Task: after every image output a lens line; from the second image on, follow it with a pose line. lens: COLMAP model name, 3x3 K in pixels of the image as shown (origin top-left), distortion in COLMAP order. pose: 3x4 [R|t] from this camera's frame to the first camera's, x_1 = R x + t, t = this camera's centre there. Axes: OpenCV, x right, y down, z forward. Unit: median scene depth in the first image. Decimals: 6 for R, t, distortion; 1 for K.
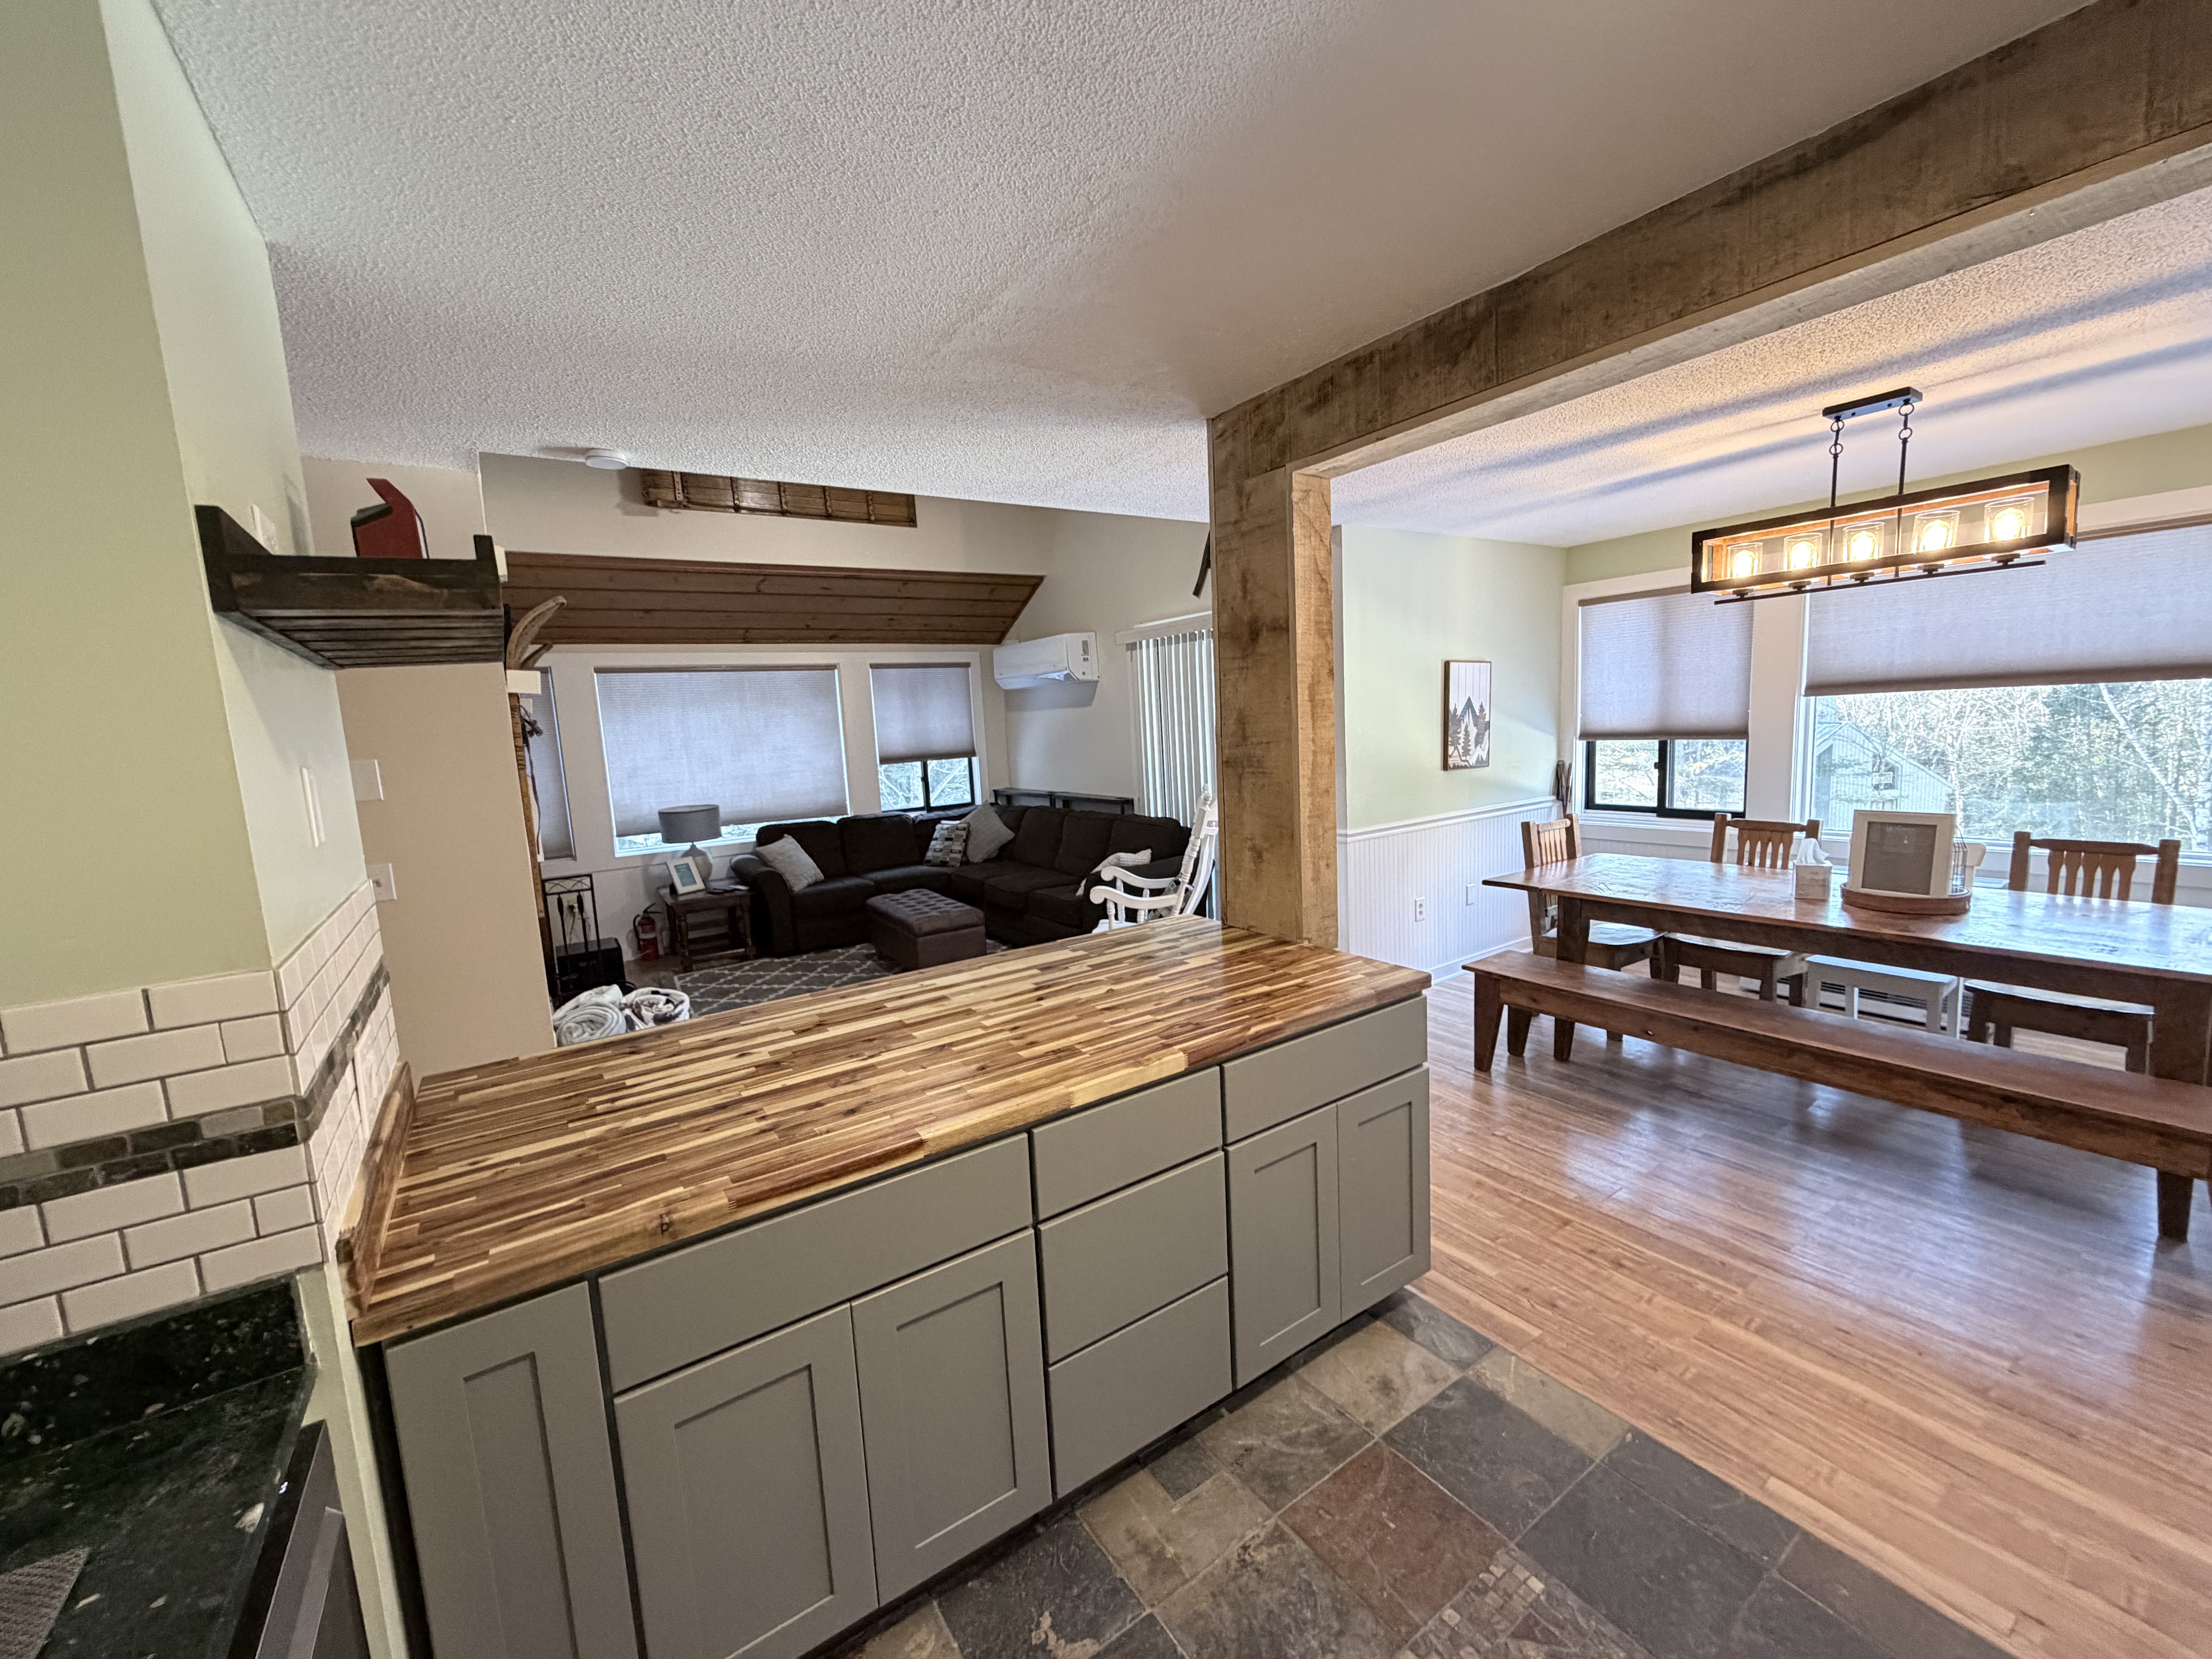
lens RADIAL K [[882.5, 0, 1105.4], [0, 882.5, 830.2], [0, 0, 1]] dist [0.003593, -0.001527]
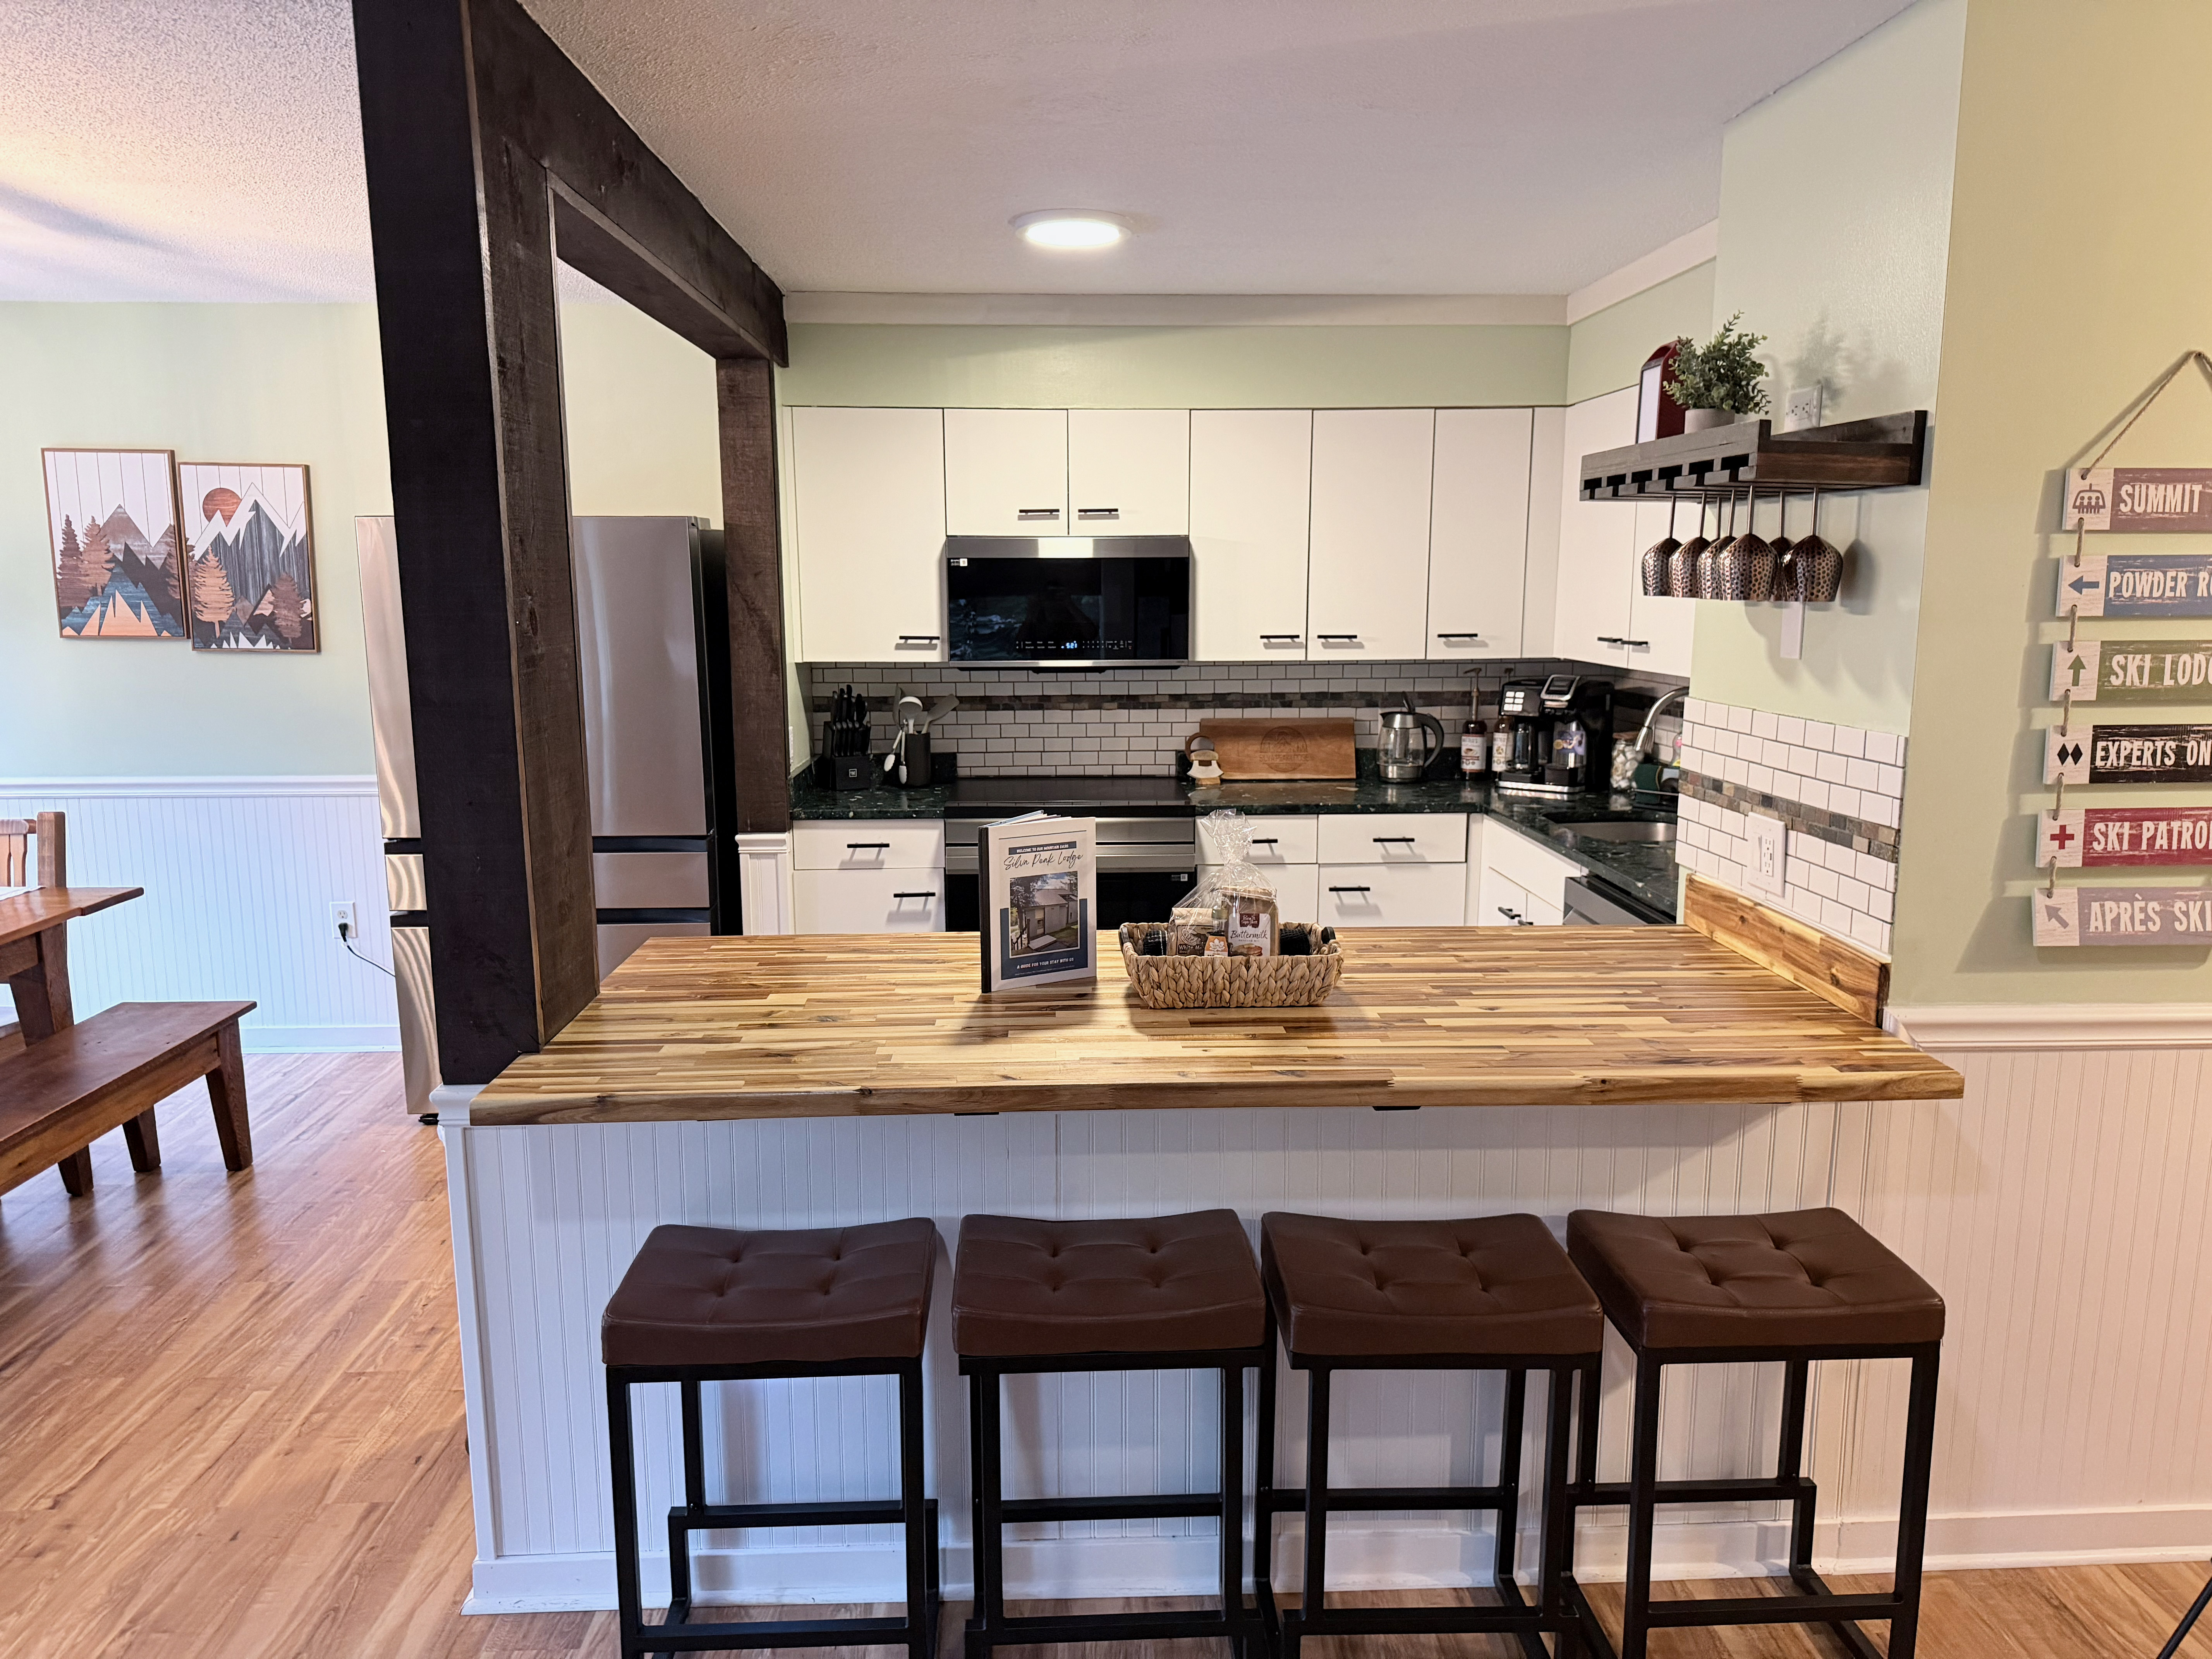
lens RADIAL K [[1552.3, 0, 1109.2], [0, 1552.3, 838.6], [0, 0, 1]] dist [0.061861, -0.081702]
pose [[-0.851836, -0.032223, 0.522817, -0.642980], [0.113385, 0.963099, 0.244099, -0.197527], [-0.511390, 0.267212, -0.816748, 1.732887]]
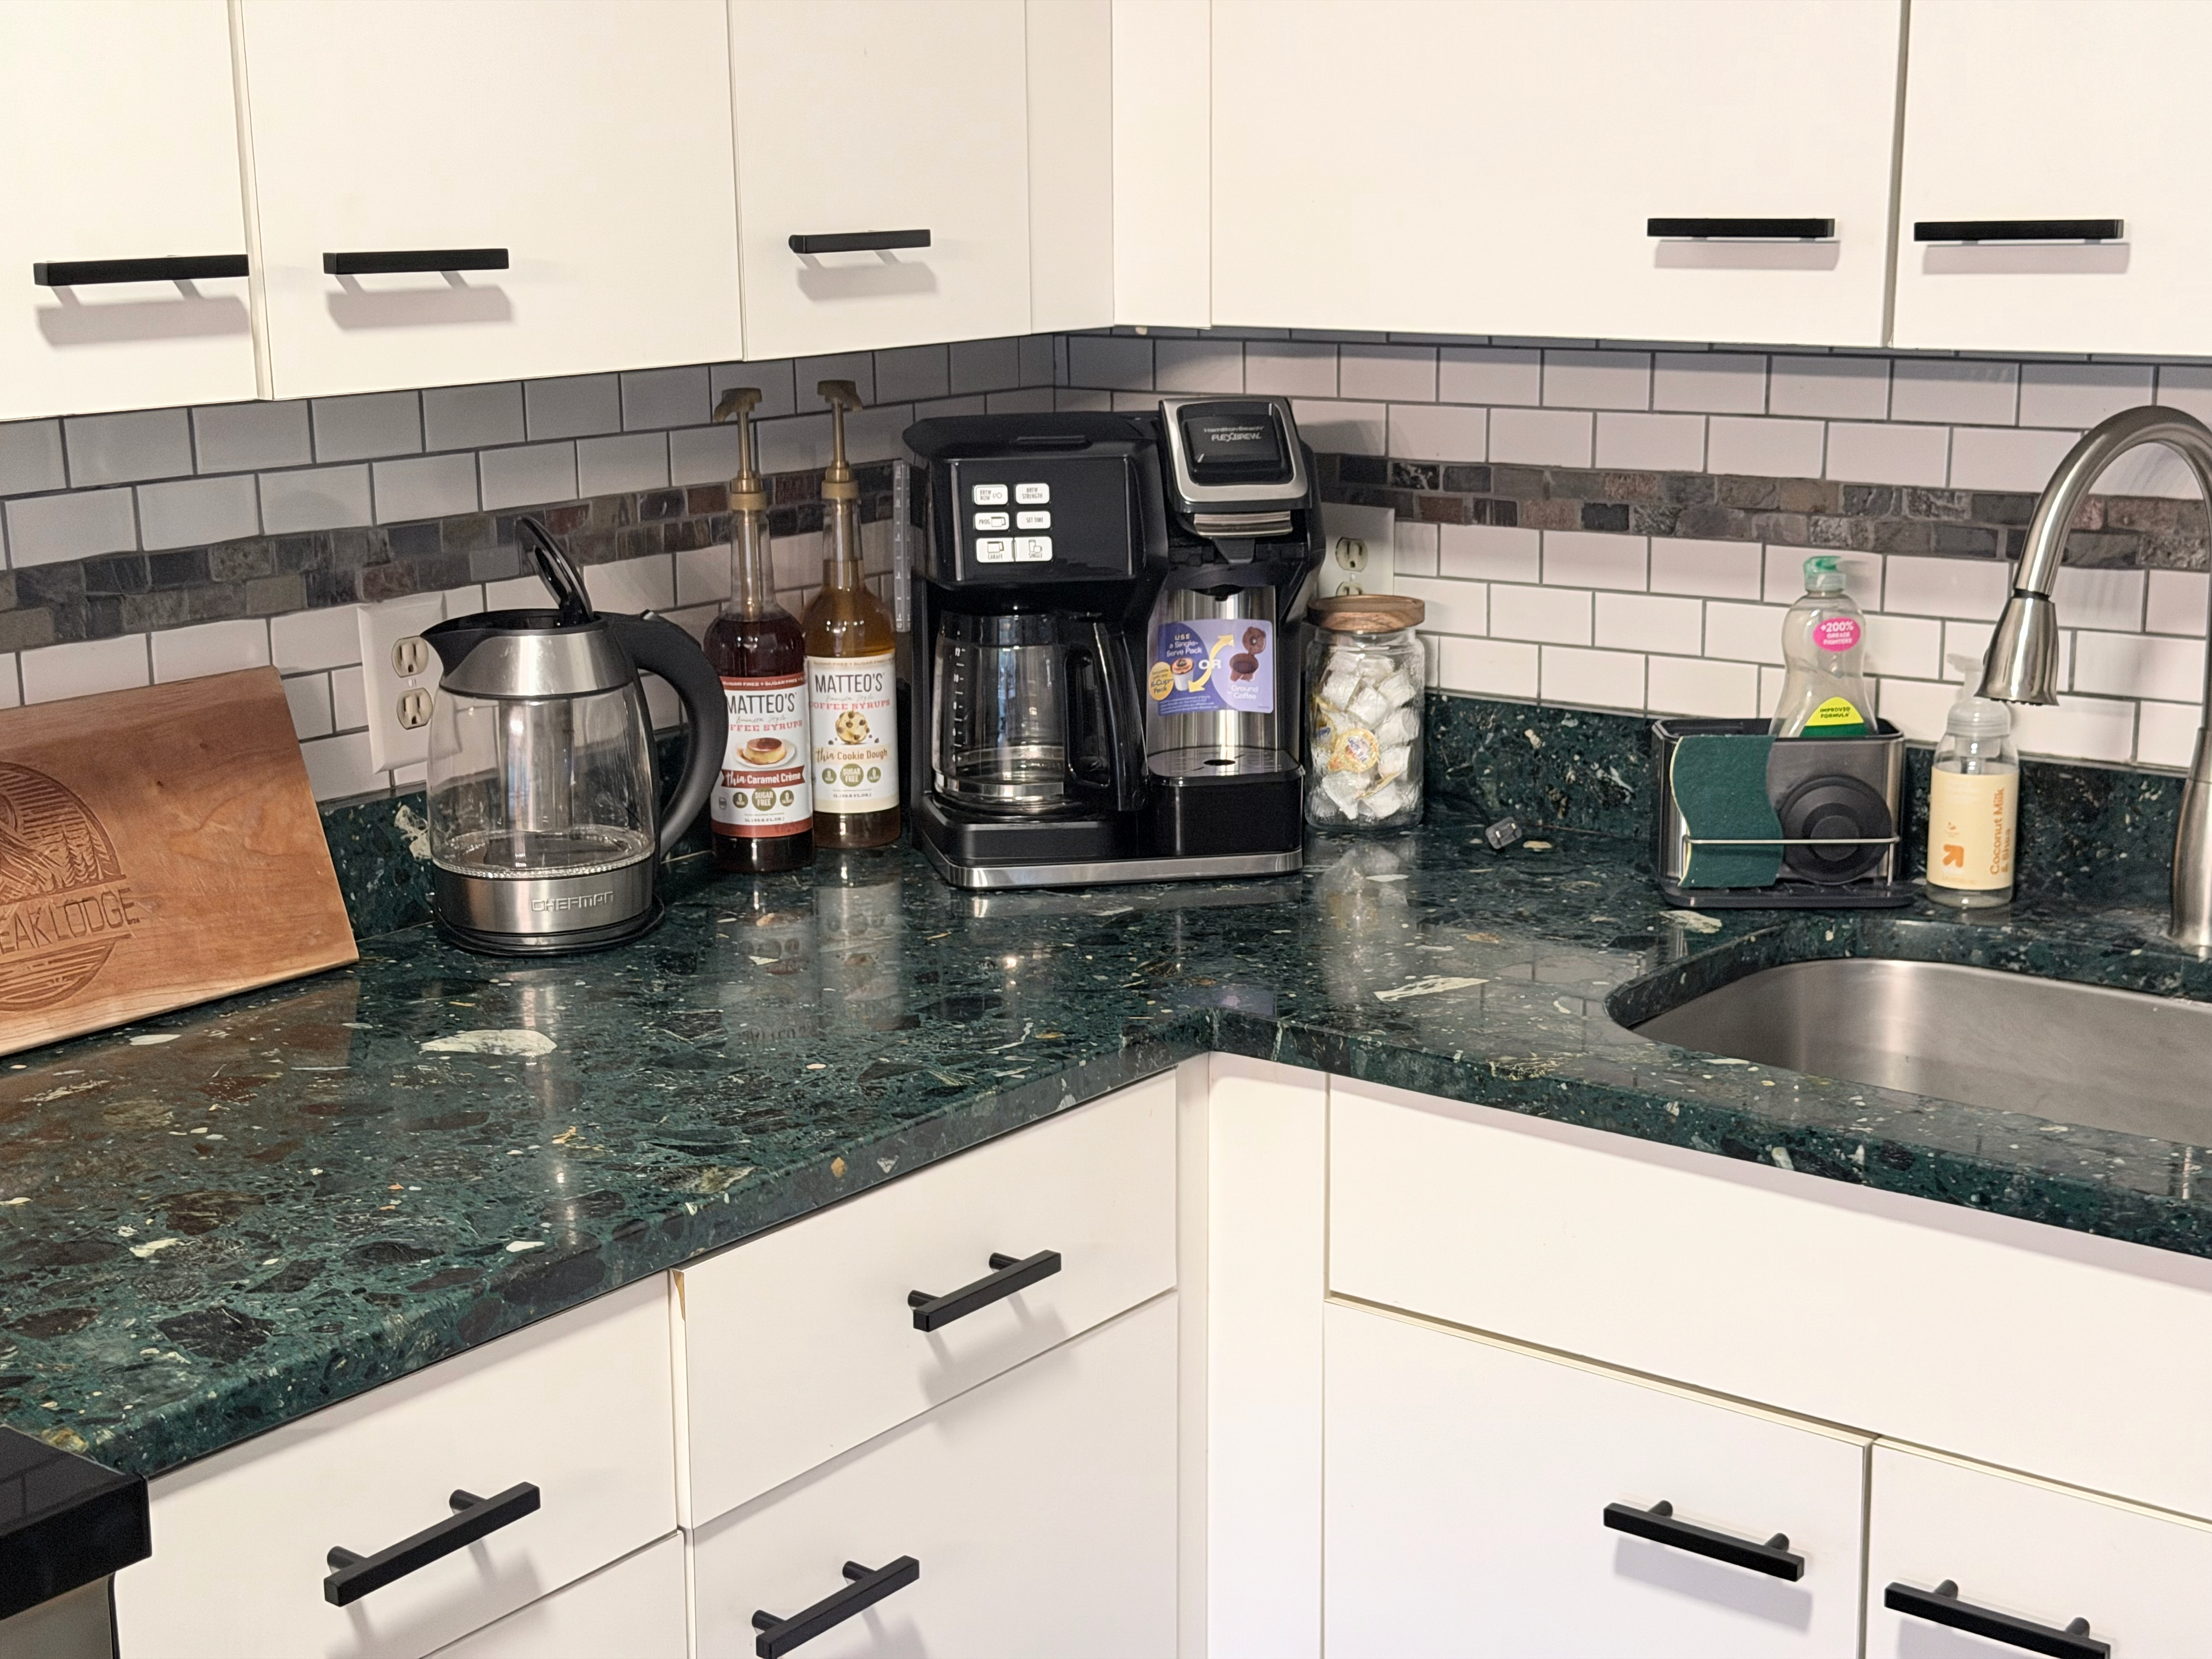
lens RADIAL K [[3132.3, 0, 1088.3], [0, 3132.3, 842.7], [0, 0, 1]] dist [0.135898, 0.000000]
pose [[-0.948084, 0.130867, -0.289845, 0.257165], [0.020204, 0.934352, 0.355779, -0.056961], [0.317377, 0.331452, -0.888488, 0.617253]]
